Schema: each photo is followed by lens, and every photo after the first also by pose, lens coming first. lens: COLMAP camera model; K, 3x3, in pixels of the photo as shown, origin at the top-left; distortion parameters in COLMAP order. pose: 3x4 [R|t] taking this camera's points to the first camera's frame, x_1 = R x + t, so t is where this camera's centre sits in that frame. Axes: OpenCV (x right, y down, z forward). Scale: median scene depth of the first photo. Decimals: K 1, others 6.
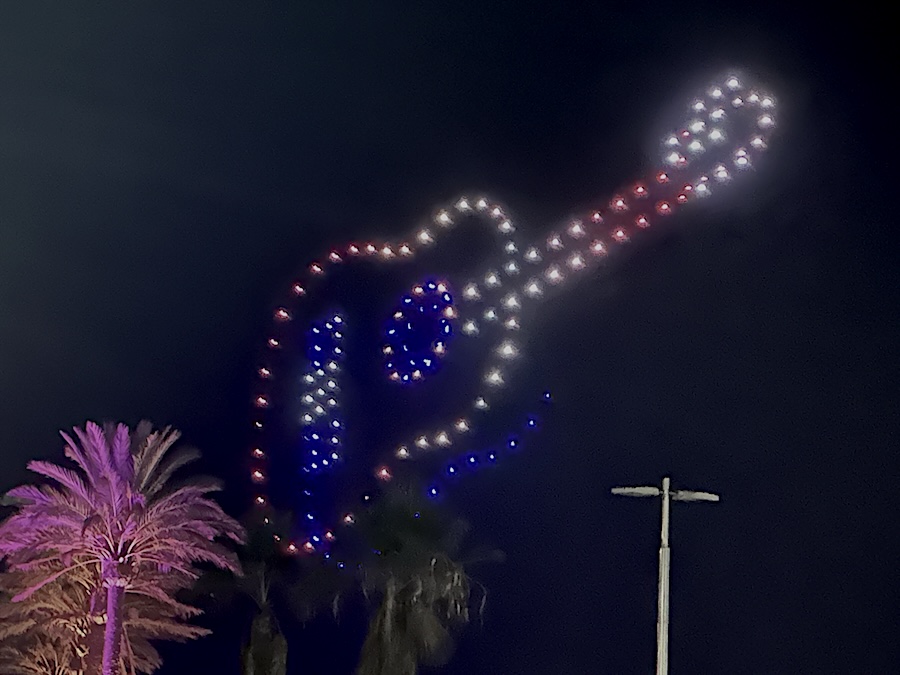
lens RADIAL K [[4575.3, 0, 450.8], [0, 4575.3, 336.5], [0, 0, 1]] dist [2.120010, 0.000000]
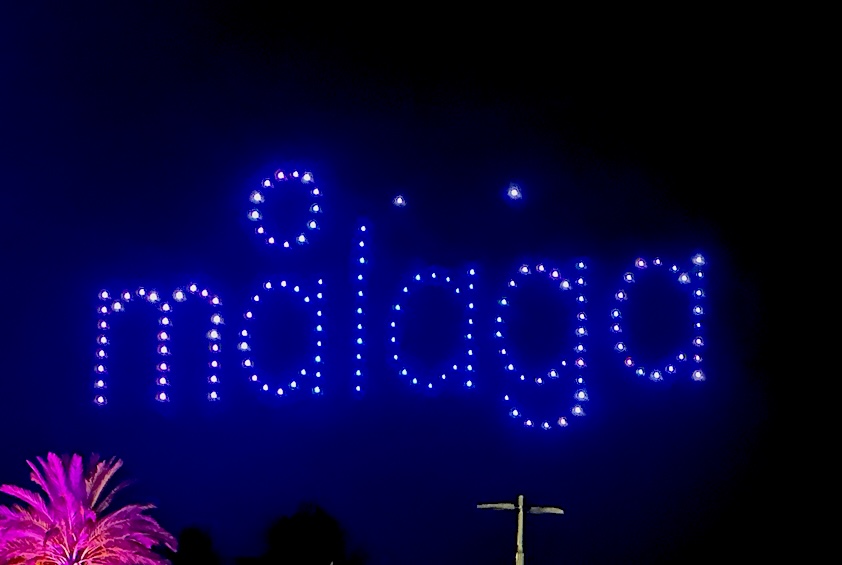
lens RADIAL K [[2965.2, 0, 396.7], [0, 2965.2, 314.8], [0, 0, 1]] dist [0.822726, 0.000000]
pose [[0.999423, -0.001521, 0.033933, -0.013110], [0.002614, 0.999478, -0.032210, 0.007863], [-0.033866, 0.032280, 0.998905, 0.201596]]
